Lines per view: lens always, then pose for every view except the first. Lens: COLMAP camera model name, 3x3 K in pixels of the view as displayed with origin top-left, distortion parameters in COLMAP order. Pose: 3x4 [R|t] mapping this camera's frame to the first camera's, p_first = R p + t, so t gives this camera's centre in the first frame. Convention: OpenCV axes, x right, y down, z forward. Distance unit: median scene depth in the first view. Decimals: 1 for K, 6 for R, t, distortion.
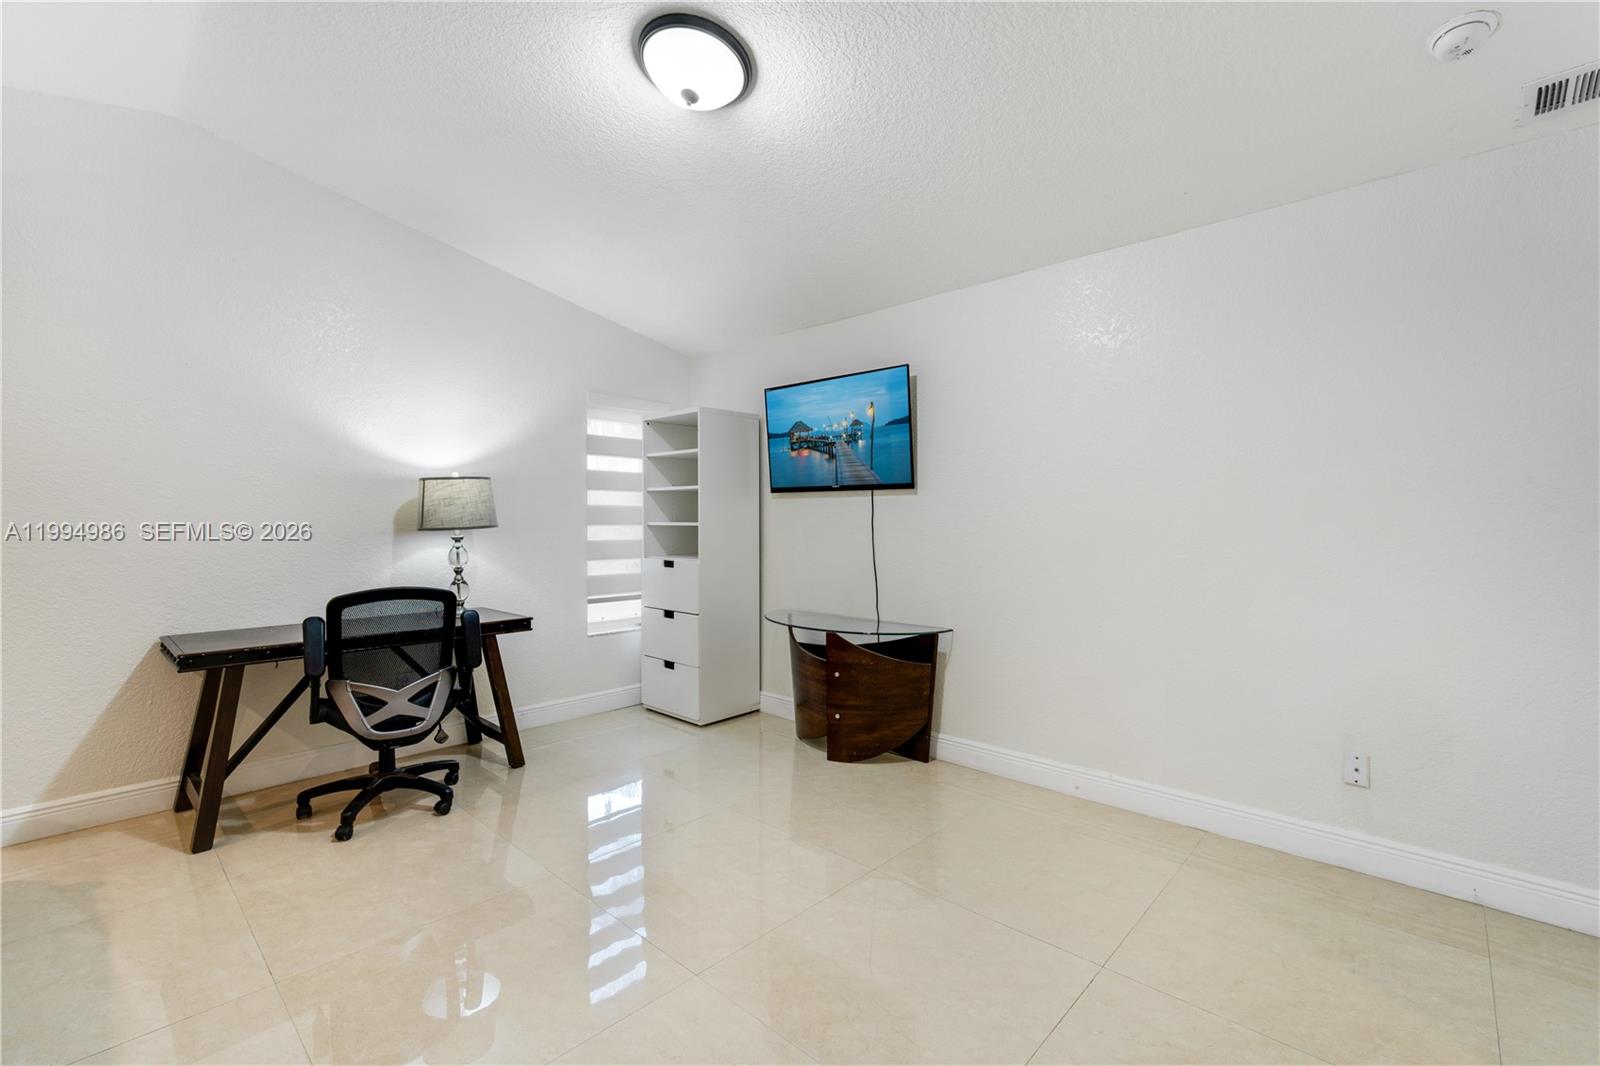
lens RADIAL K [[698.8, 0, 791.4], [0, 698.8, 516.1], [0, 0, 1]] dist [-0.008817, 0.003133]
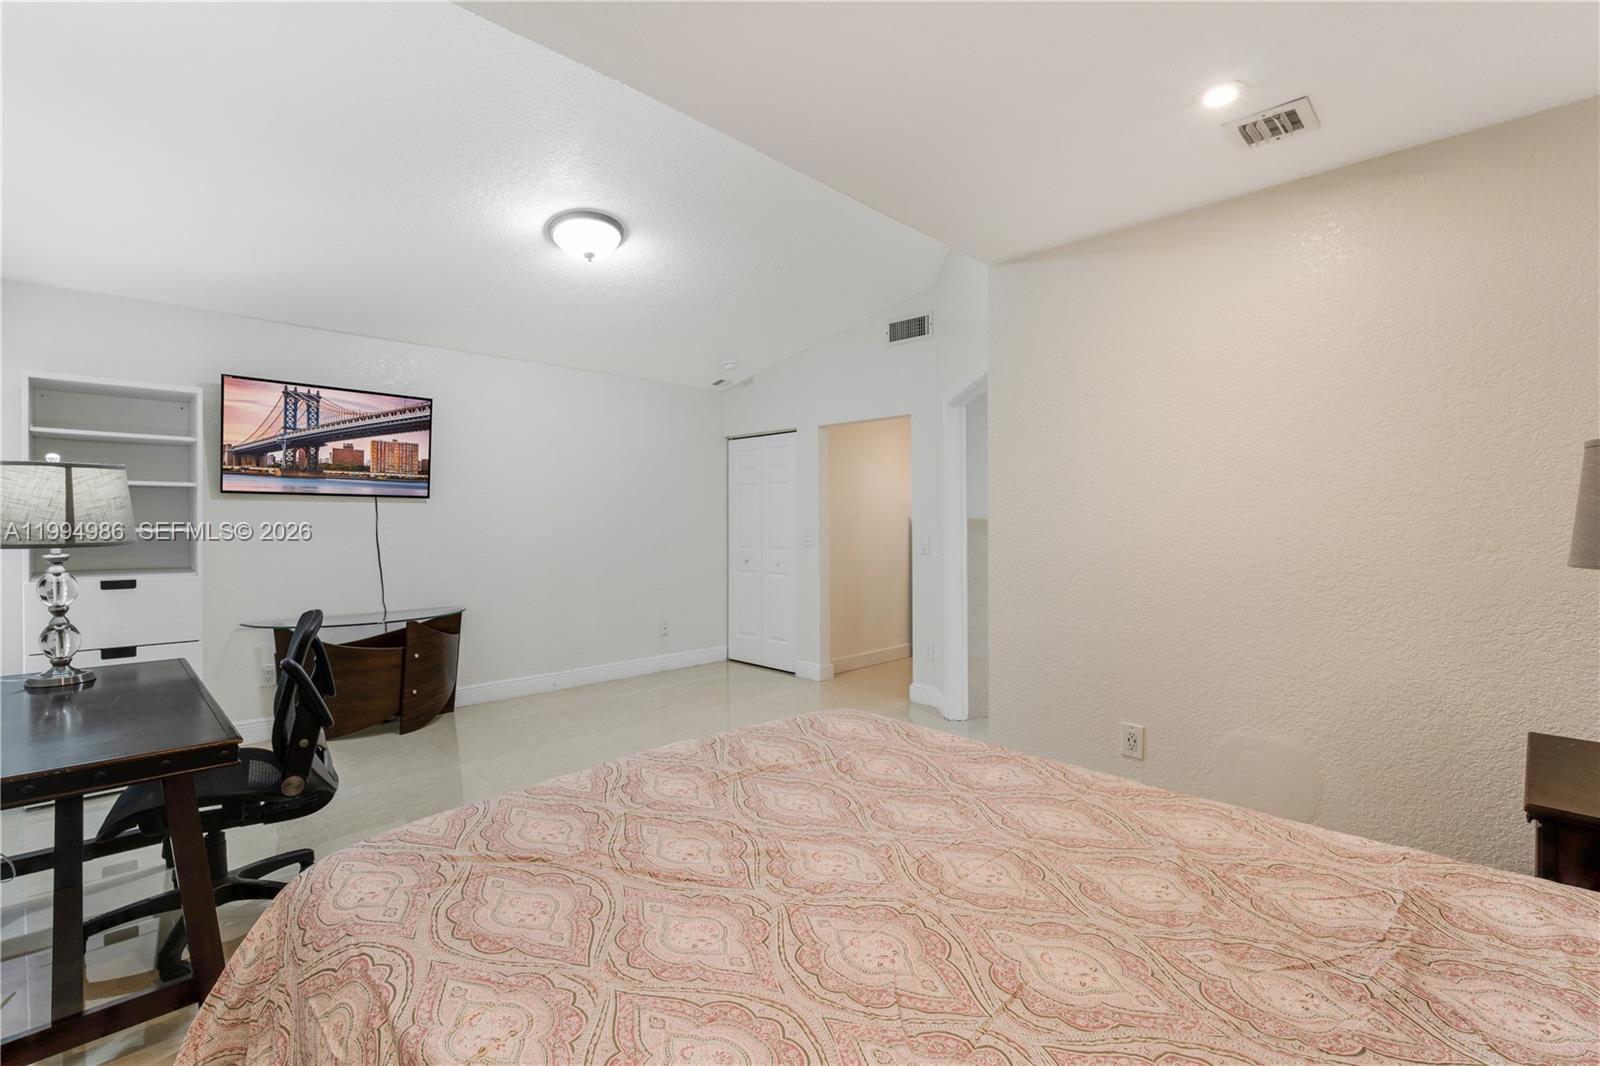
lens RADIAL K [[698.8, 0, 797.8], [0, 698.8, 526.0], [0, 0, 1]] dist [-0.008817, 0.003133]
pose [[-0.005673, -0.003677, 0.999977, -1.083398], [-0.014359, 0.999890, 0.003595, -0.006258], [-0.999881, -0.014338, -0.005725, 0.362591]]
